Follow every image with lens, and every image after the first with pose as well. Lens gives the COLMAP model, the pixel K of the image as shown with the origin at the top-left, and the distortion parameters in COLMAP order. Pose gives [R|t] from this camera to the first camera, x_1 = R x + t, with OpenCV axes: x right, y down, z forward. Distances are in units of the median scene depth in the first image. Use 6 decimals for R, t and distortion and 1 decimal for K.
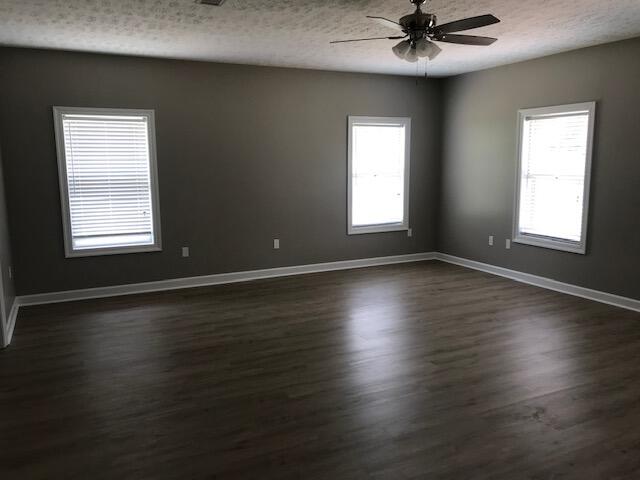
lens RADIAL K [[531.5, 0, 320.0], [0, 531.5, 240.0], [0, 0, 1]] dist [0.007257, 0.002742]
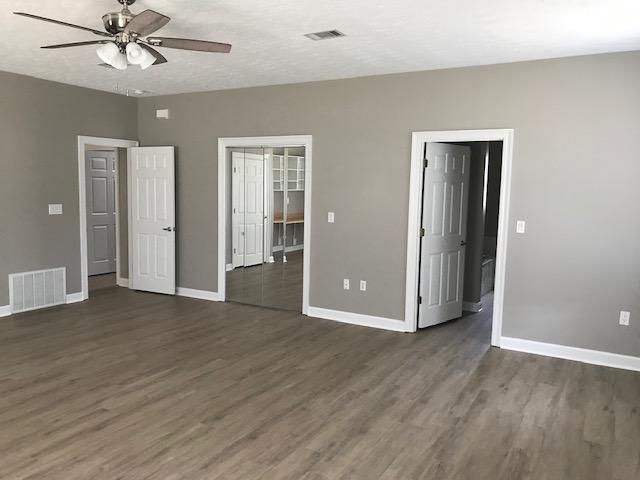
lens RADIAL K [[521.5, 0, 335.7], [0, 521.5, 230.8], [0, 0, 1]] dist [0.002507, 0.000276]
pose [[-0.818756, 0.050326, -0.571932, 0.379688], [-0.095032, 0.970532, 0.221444, -0.292314], [0.566222, 0.235660, -0.789846, 1.821824]]
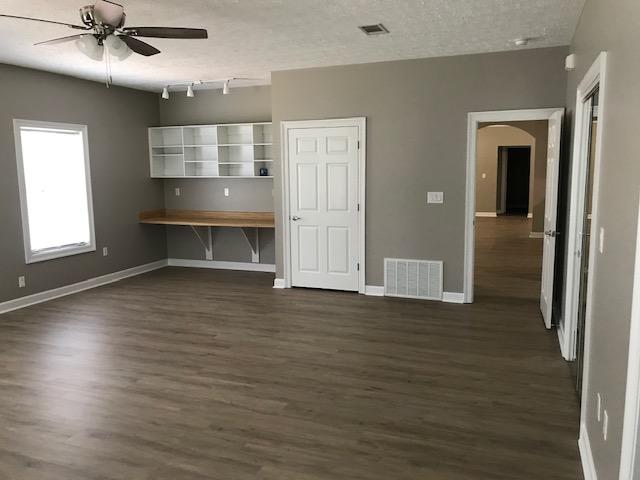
lens RADIAL K [[531.5, 0, 320.0], [0, 531.5, 240.0], [0, 0, 1]] dist [0.007257, 0.002742]
pose [[-0.682859, -0.084272, 0.725673, -0.687317], [0.128620, 0.963940, 0.232973, -0.198119], [-0.719139, 0.252424, -0.647396, 1.305813]]
